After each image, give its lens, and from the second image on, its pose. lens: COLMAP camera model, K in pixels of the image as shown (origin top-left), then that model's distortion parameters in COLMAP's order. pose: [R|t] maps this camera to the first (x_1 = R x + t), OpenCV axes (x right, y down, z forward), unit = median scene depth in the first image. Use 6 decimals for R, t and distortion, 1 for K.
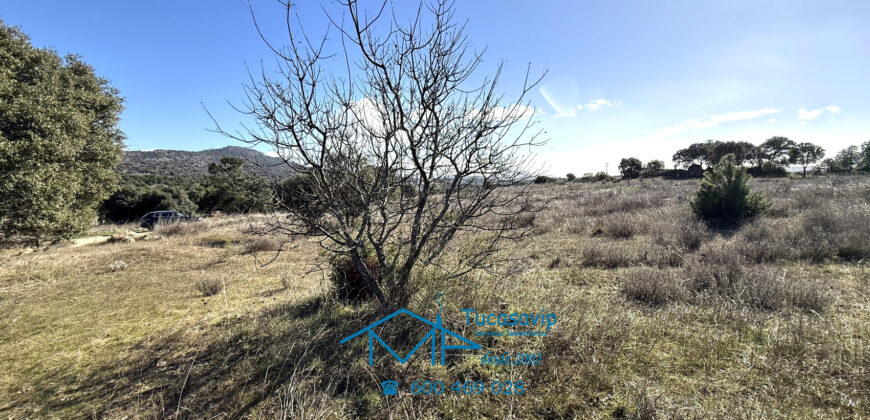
lens RADIAL K [[345.9, 0, 439.8], [0, 345.9, 209.3], [0, 0, 1]] dist [-0.002832, 0.000306]
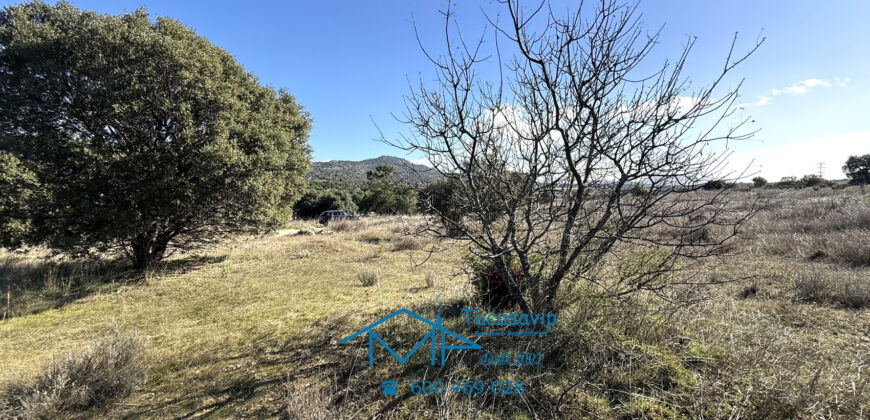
lens RADIAL K [[345.9, 0, 439.2], [0, 345.9, 208.6], [0, 0, 1]] dist [-0.002832, 0.000306]
pose [[0.929016, 0.025274, -0.369175, -0.028684], [-0.031741, 0.999431, -0.011452, 0.000144], [0.368675, 0.022357, 0.929289, 0.020143]]
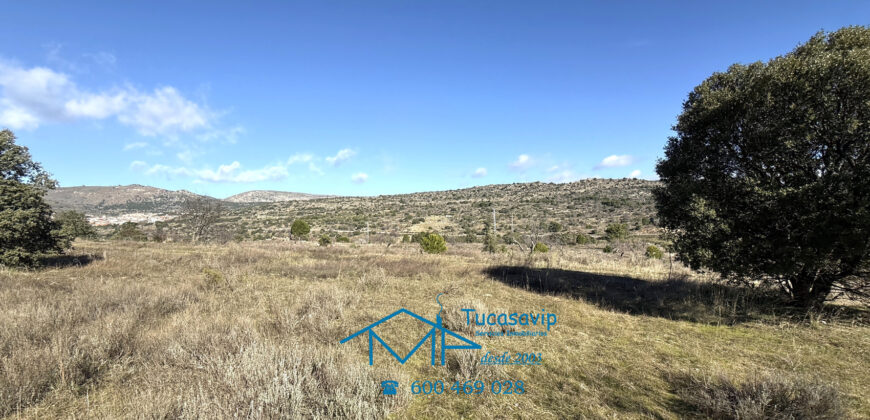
lens RADIAL K [[345.9, 0, 435.7], [0, 345.9, 209.9], [0, 0, 1]] dist [-0.002832, 0.000306]
pose [[-0.280439, -0.022850, -0.959600, -0.019216], [-0.056912, 0.998354, -0.007141, -0.011695], [0.958183, 0.052610, -0.281278, -0.082867]]
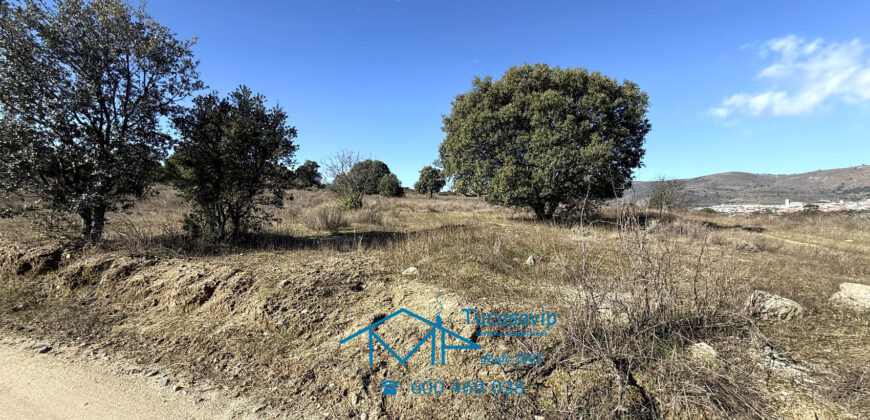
lens RADIAL K [[345.9, 0, 432.8], [0, 345.9, 208.8], [0, 0, 1]] dist [-0.002832, 0.000306]
pose [[-0.931166, 0.009653, 0.364467, -1.972781], [0.032029, 0.997950, 0.055399, 0.063879], [-0.363186, 0.063259, -0.929567, 3.447065]]
